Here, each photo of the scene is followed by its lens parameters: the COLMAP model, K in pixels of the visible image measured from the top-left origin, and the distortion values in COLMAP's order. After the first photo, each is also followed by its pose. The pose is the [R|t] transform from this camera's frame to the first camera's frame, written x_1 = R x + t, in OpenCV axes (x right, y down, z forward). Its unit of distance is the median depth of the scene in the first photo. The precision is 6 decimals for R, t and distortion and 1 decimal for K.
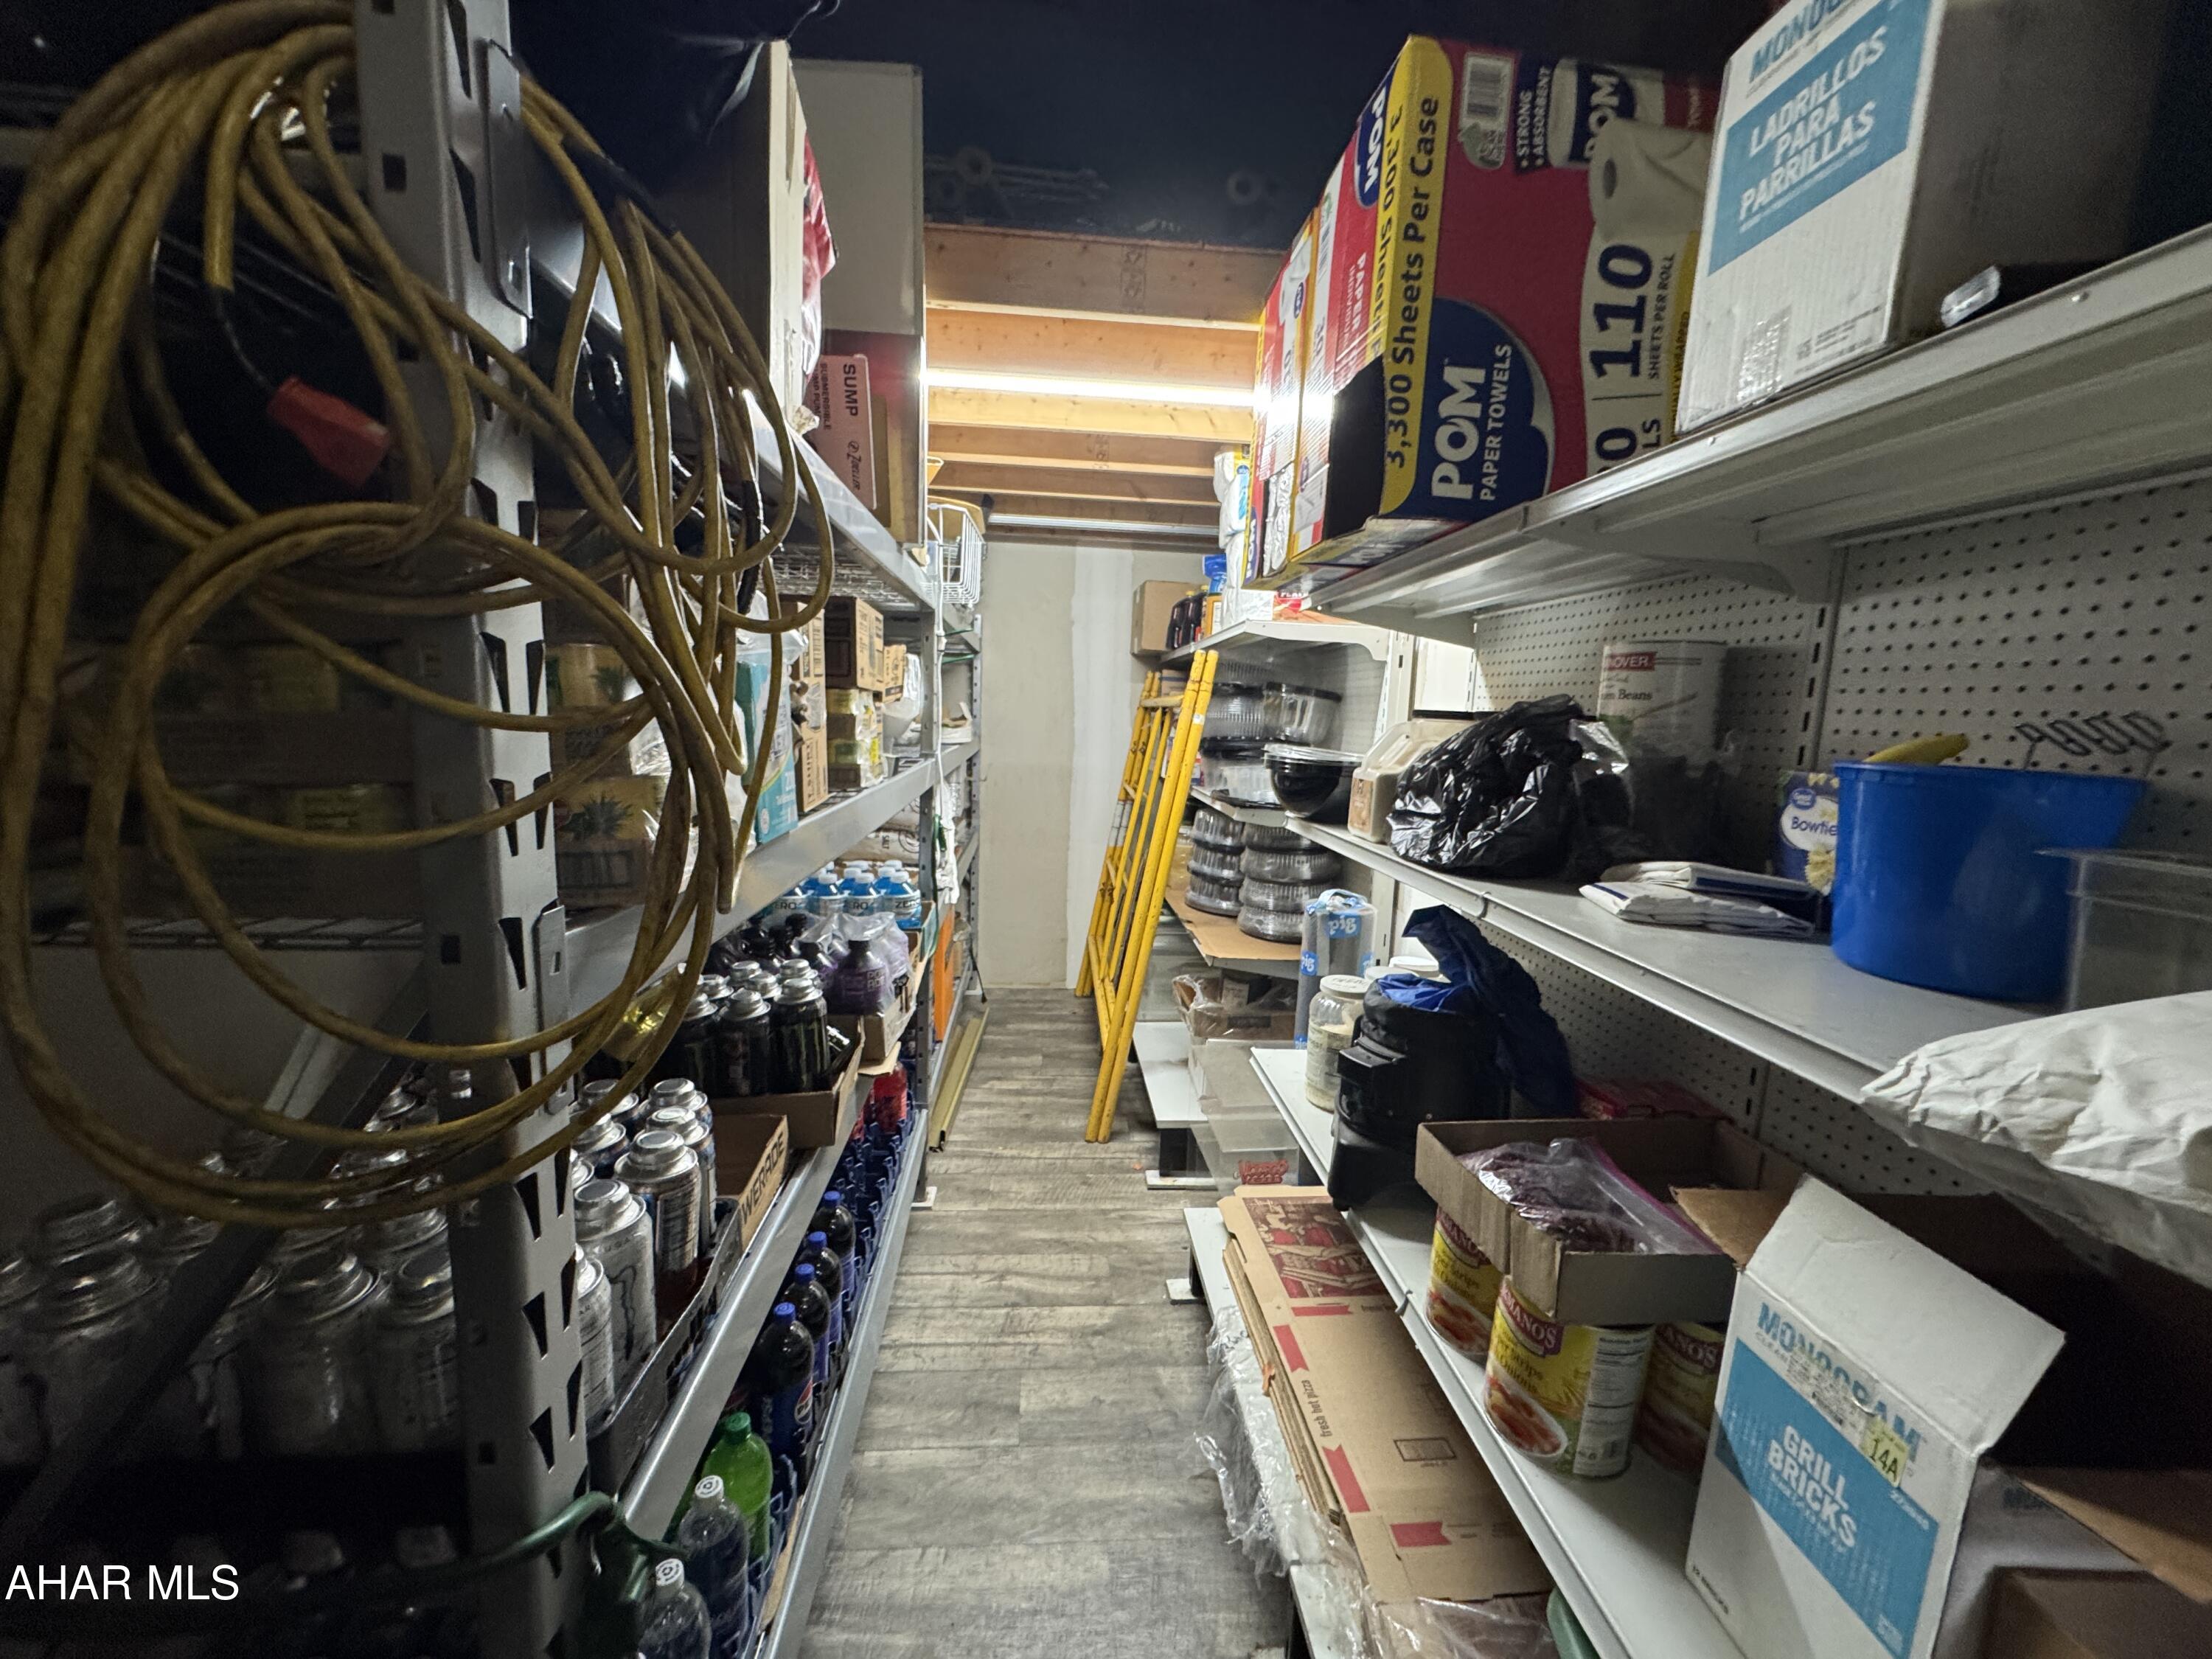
lens RADIAL K [[880.1, 0, 1100.0], [0, 880.1, 832.9], [0, 0, 1]] dist [-0.004139, 0.000644]
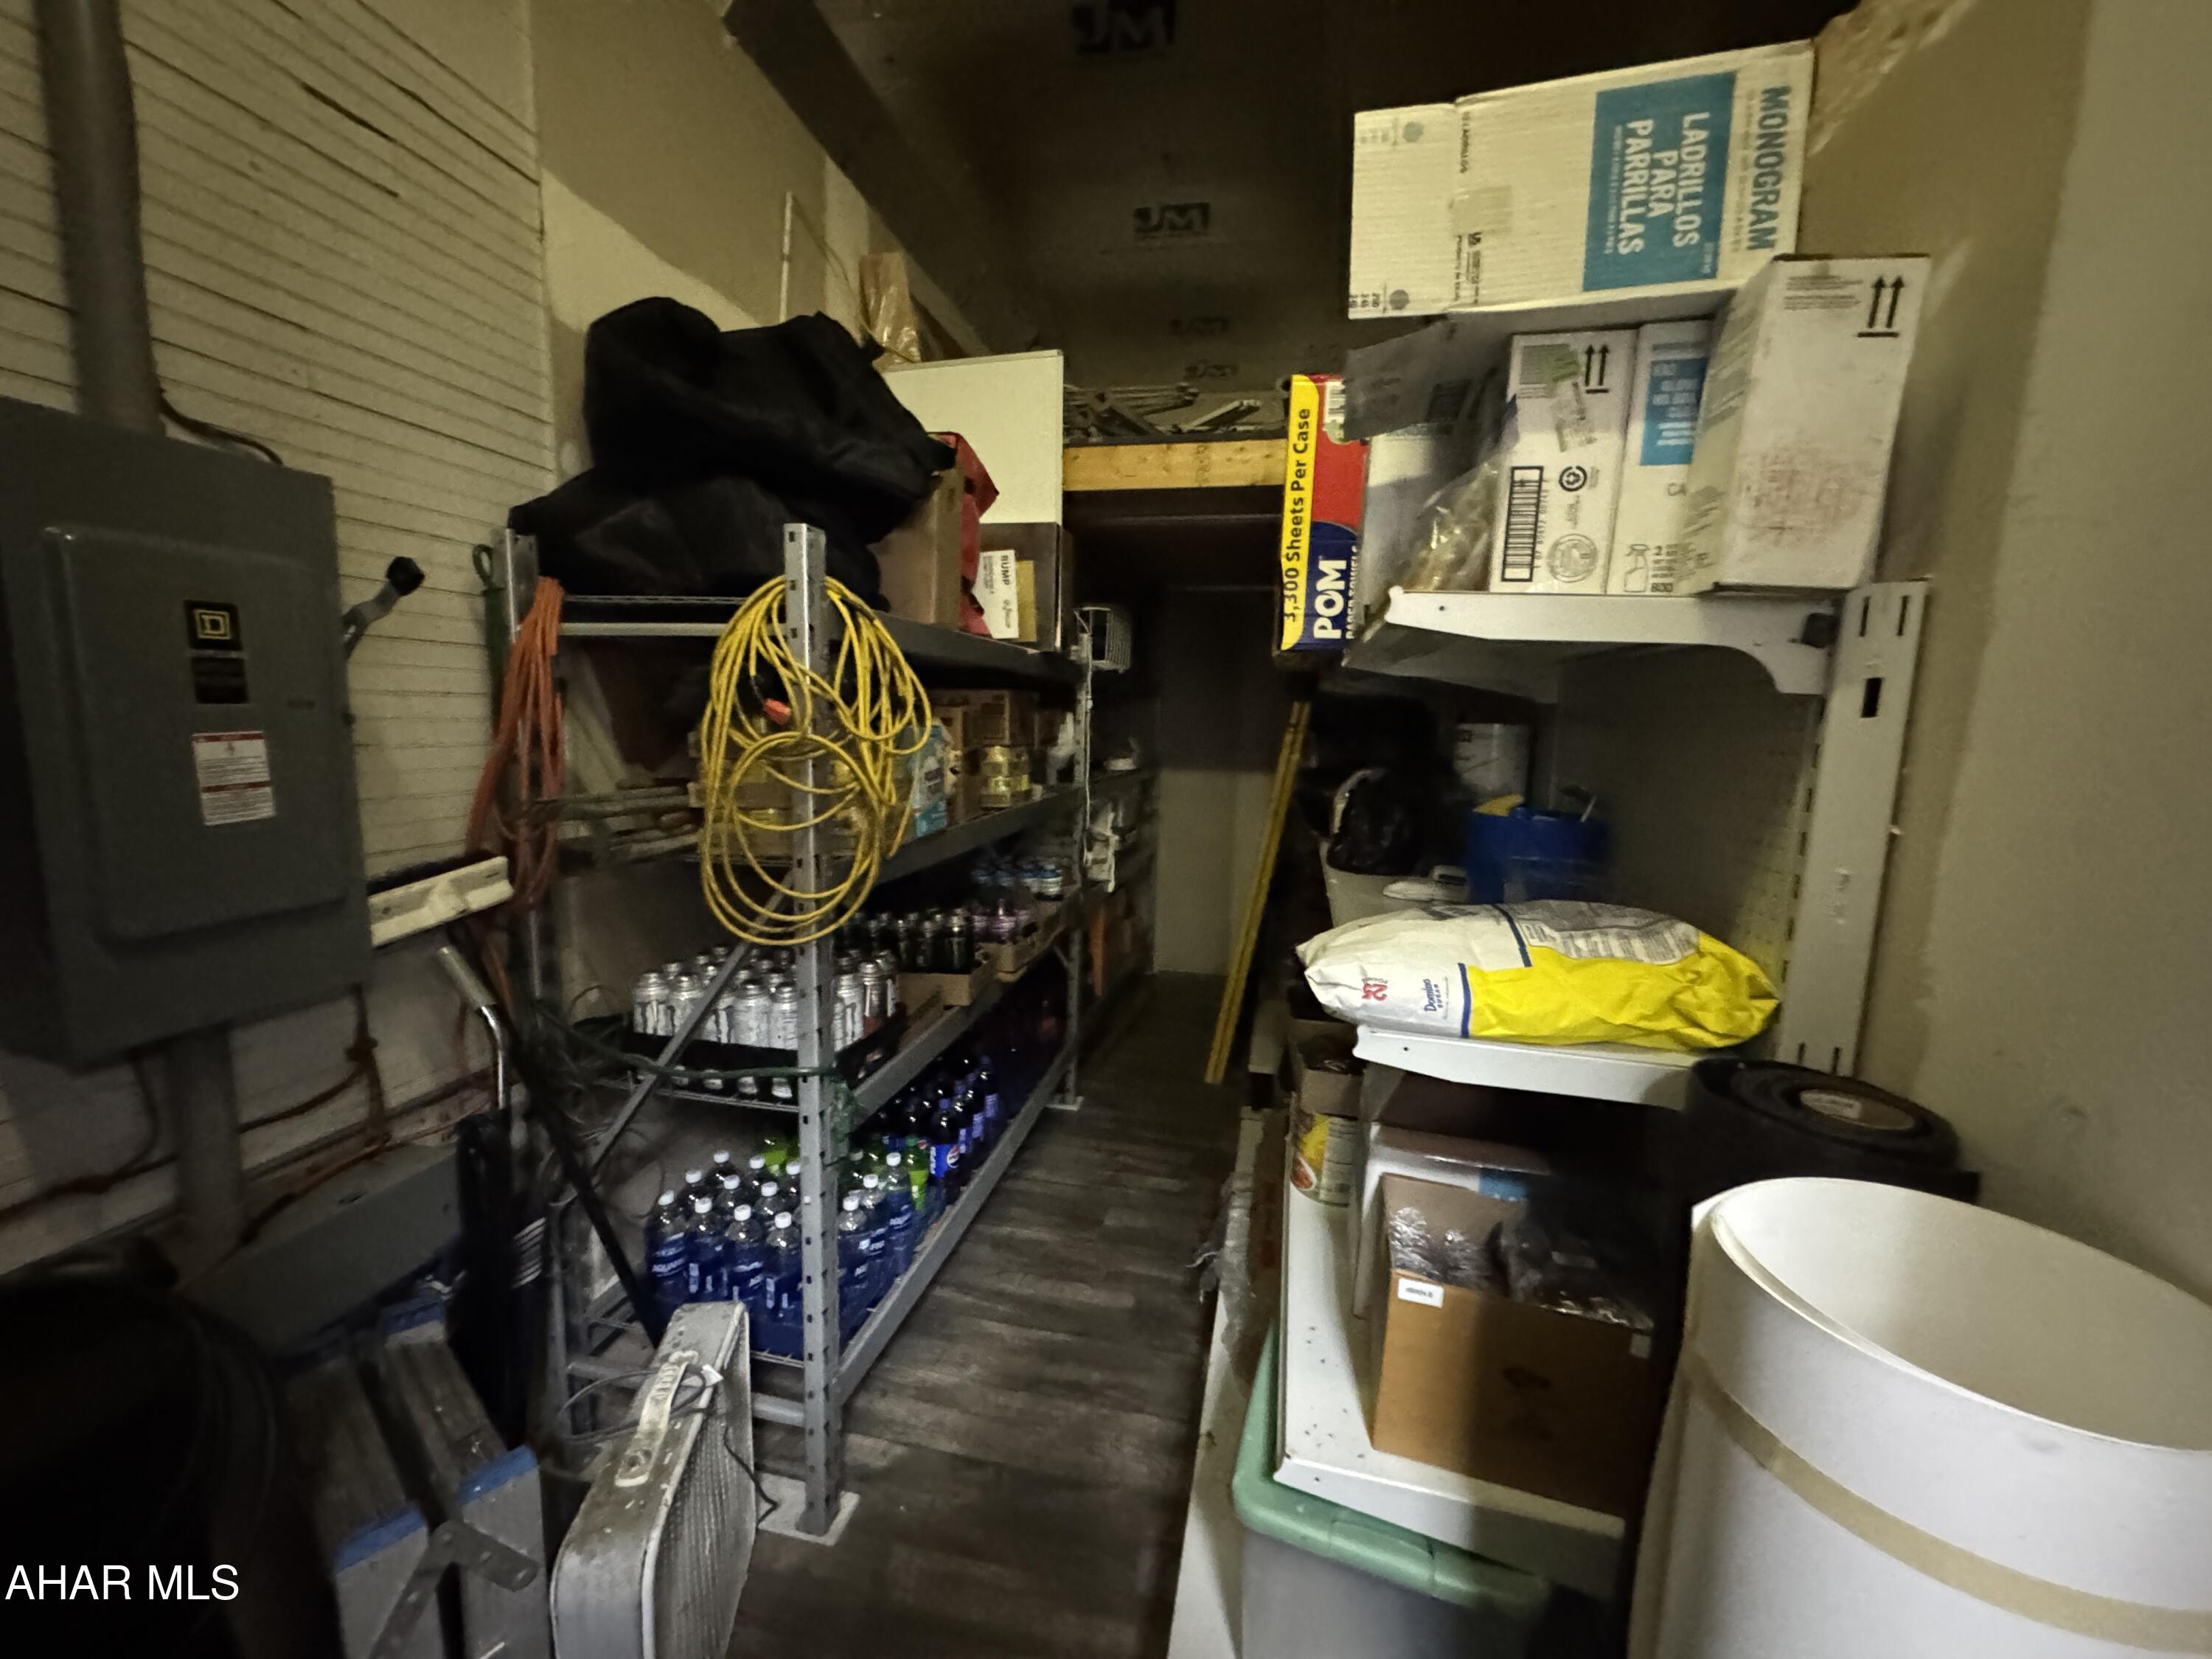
lens RADIAL K [[880.1, 0, 1098.1], [0, 880.1, 835.4], [0, 0, 1]] dist [-0.004139, 0.000644]
pose [[0.958211, 0.027252, -0.284763, 0.494117], [-0.030742, 0.999497, -0.007792, 0.010846], [0.284407, 0.016221, 0.958566, -0.718045]]
